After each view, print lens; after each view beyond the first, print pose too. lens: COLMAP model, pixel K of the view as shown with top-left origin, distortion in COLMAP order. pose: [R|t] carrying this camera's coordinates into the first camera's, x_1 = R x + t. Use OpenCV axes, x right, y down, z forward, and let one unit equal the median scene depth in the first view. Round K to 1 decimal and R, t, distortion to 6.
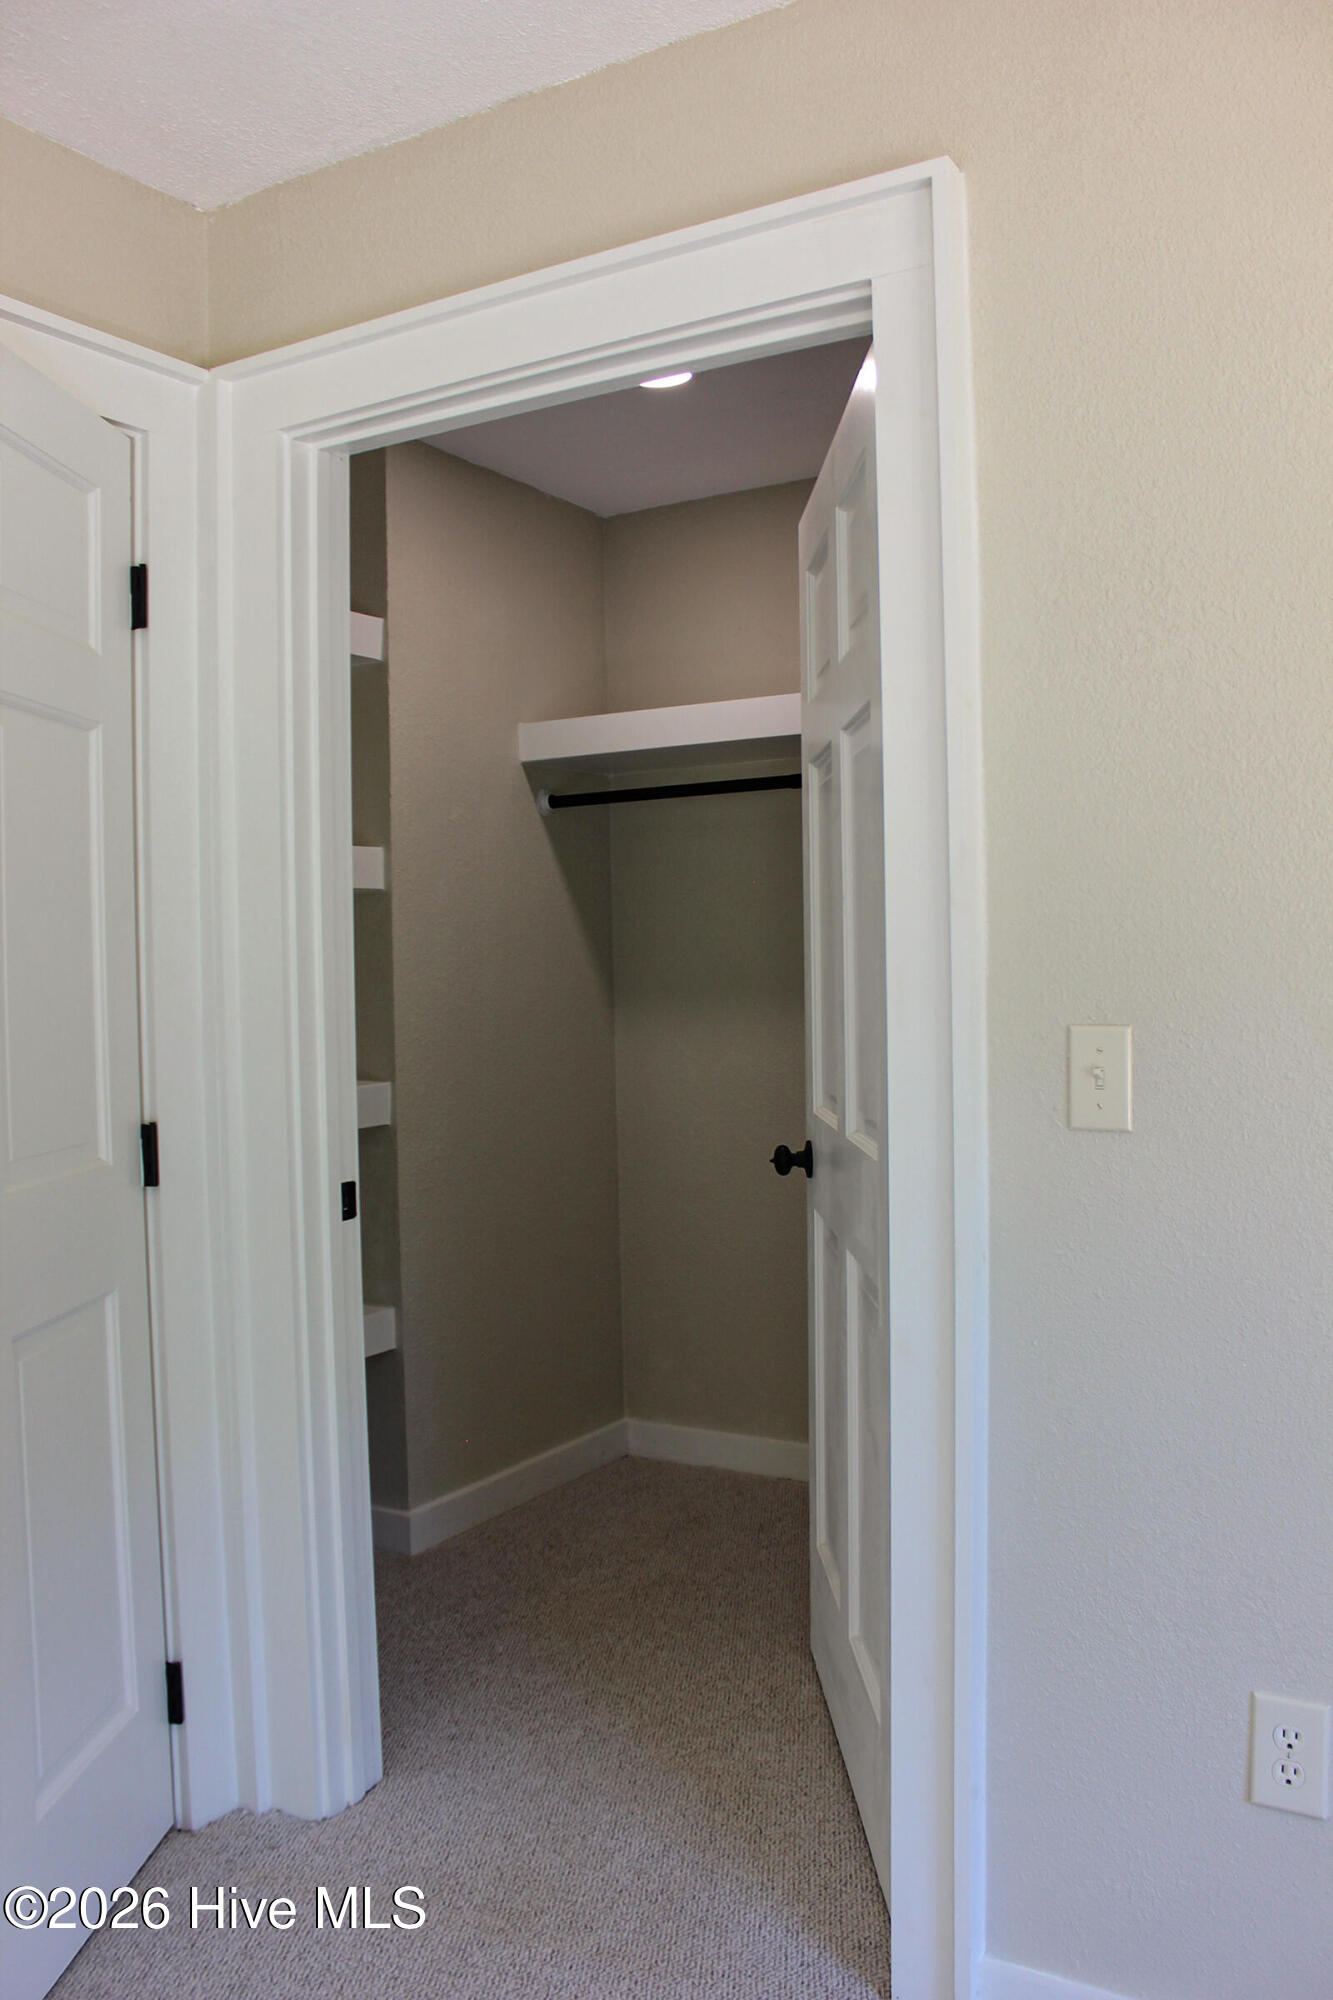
lens RADIAL K [[1680.1, 0, 665.8], [0, 1680.1, 1001.3], [0, 0, 1]] dist [-0.155609, 0.136464]
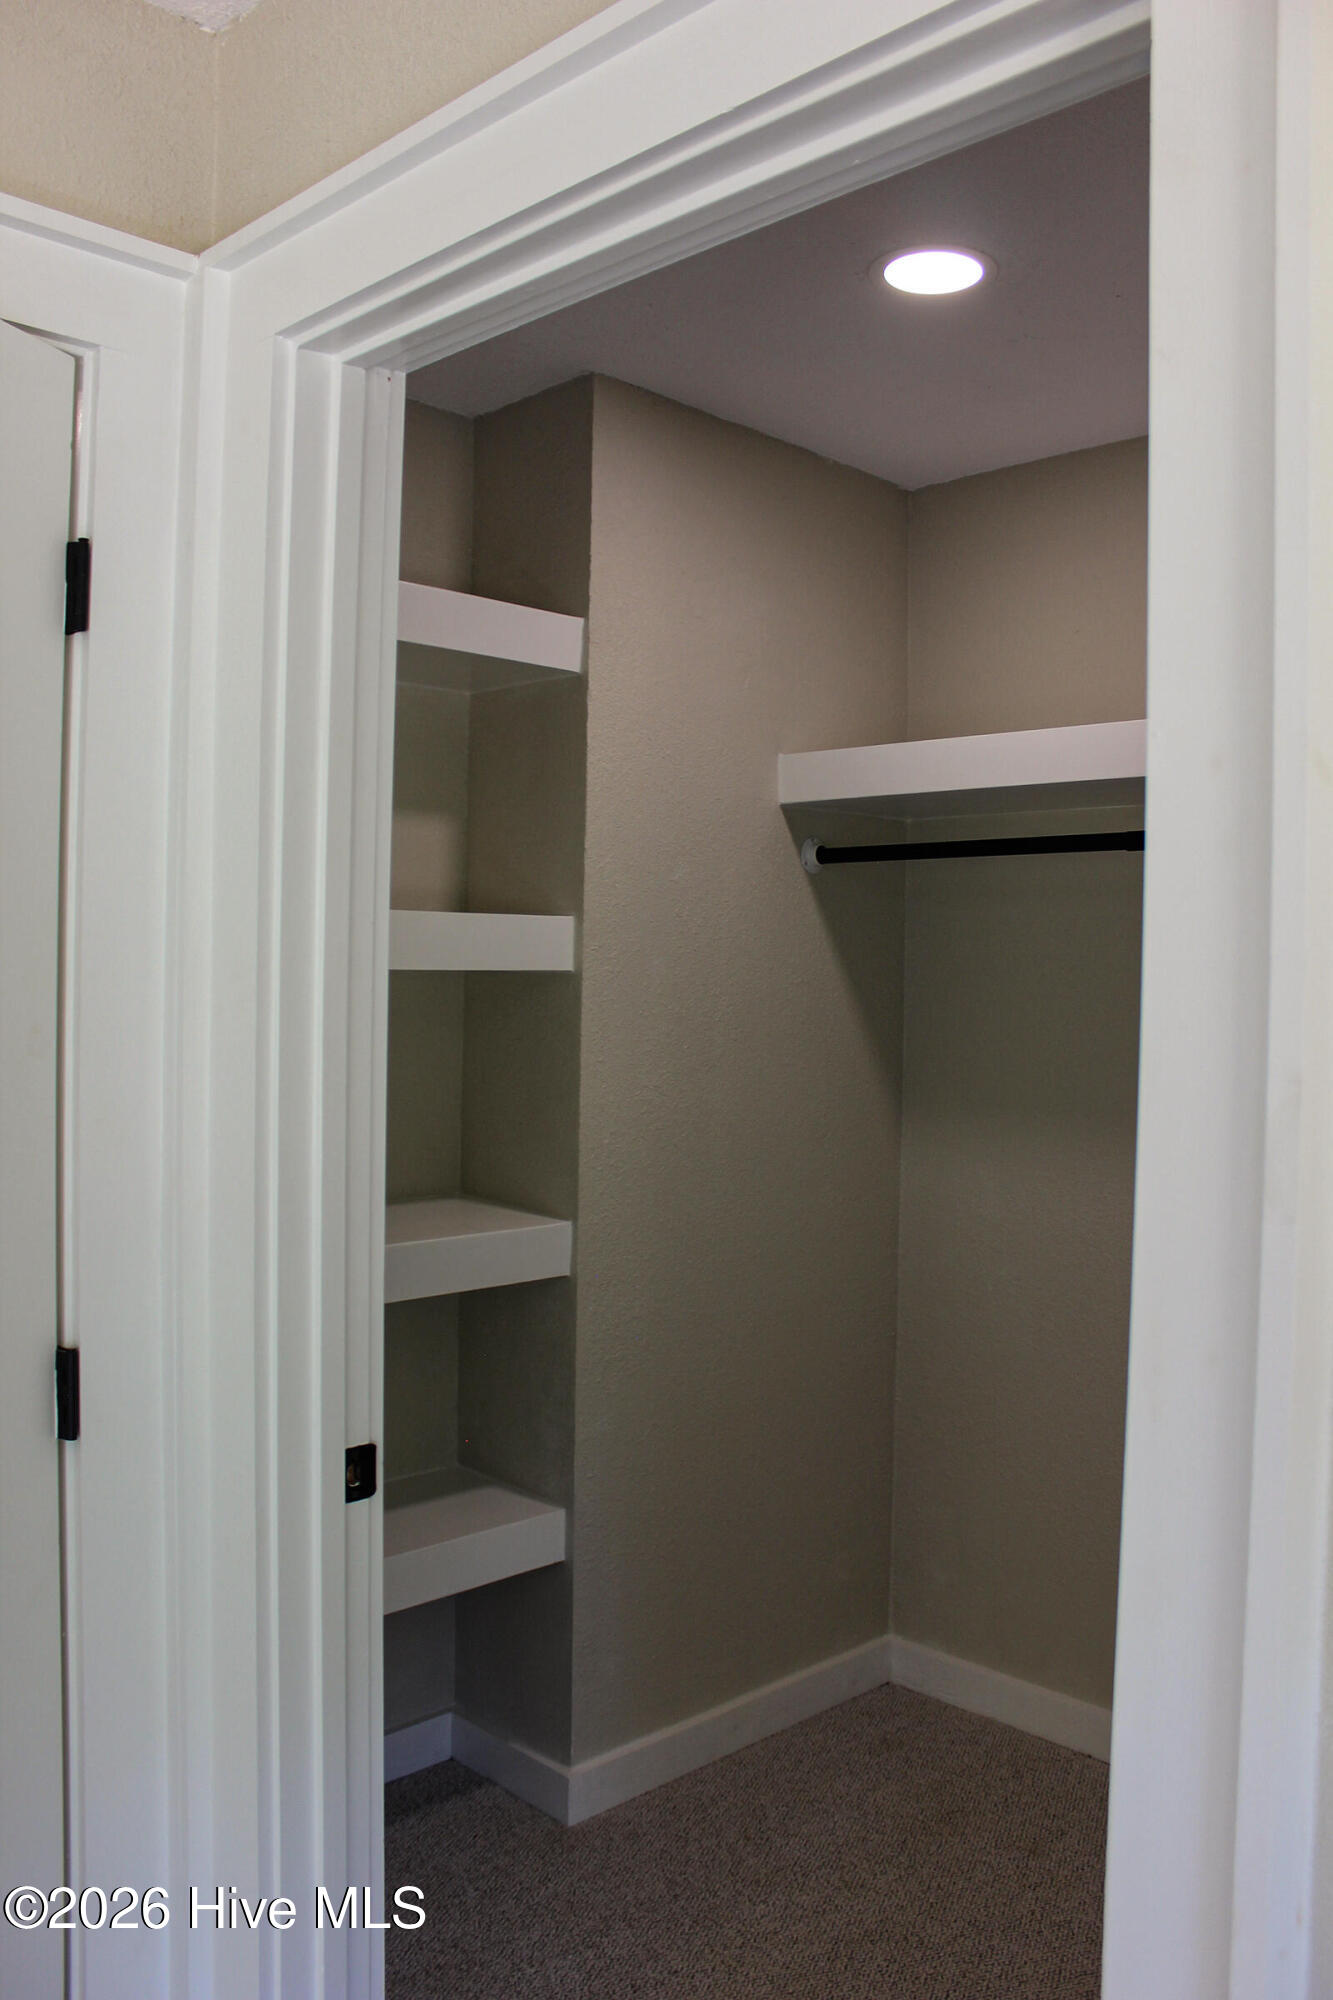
lens RADIAL K [[1680.1, 0, 658.9], [0, 1680.1, 995.2], [0, 0, 1]] dist [-0.155609, 0.136464]
pose [[0.968024, 0.042231, -0.247279, 0.060106], [-0.044446, 0.999006, -0.003377, -0.054507], [0.246891, 0.014260, 0.968938, 0.259451]]
